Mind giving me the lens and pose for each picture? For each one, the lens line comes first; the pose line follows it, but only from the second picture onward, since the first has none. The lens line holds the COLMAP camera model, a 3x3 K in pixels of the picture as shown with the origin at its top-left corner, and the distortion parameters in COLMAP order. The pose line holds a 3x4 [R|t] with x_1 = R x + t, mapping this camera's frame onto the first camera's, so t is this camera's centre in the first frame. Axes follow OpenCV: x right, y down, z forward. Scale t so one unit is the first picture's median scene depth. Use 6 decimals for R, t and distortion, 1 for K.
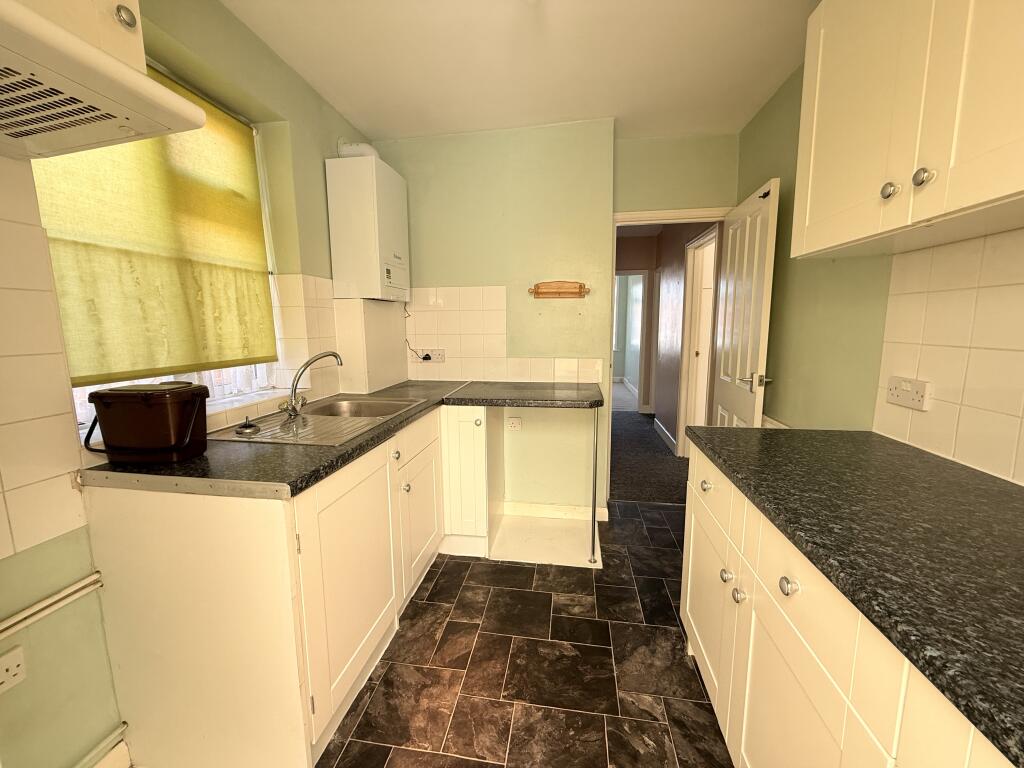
lens RADIAL K [[407.8, 0, 511.8], [0, 407.8, 381.4], [0, 0, 1]] dist [-0.000829, -0.000095]
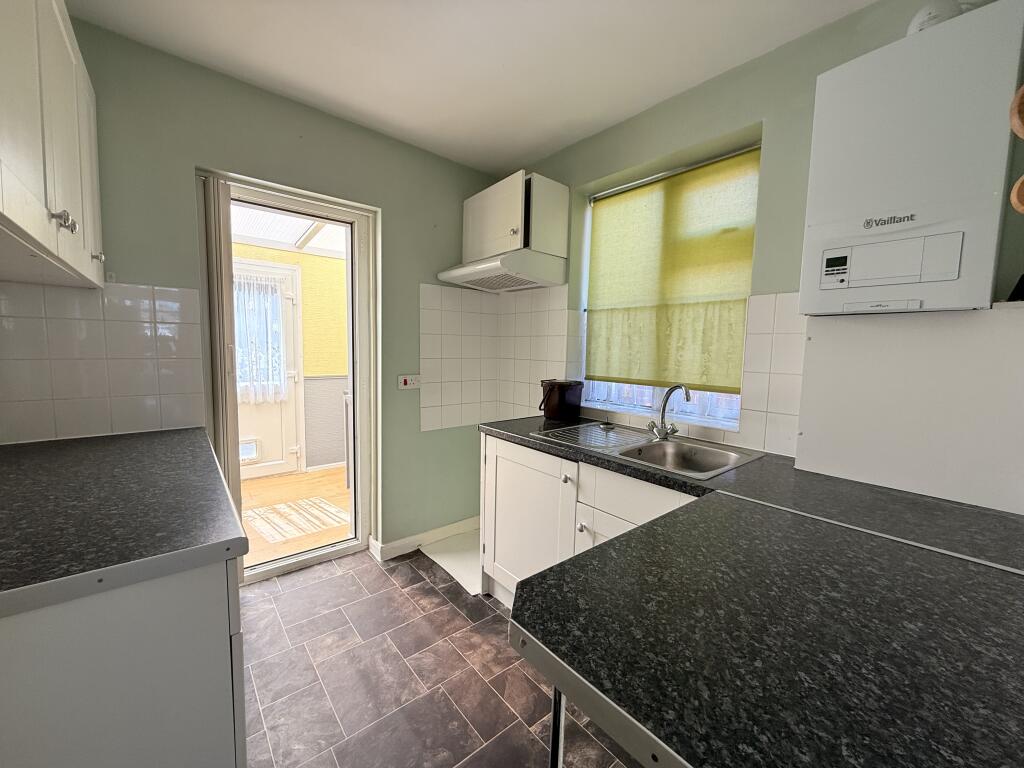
lens RADIAL K [[407.8, 0, 508.1], [0, 407.8, 384.6], [0, 0, 1]] dist [-0.000829, -0.000095]
pose [[-0.665752, 0.063360, -0.743478, 0.574396], [-0.118946, 0.974636, 0.189570, -0.233484], [0.736632, 0.214641, -0.641329, 1.534746]]
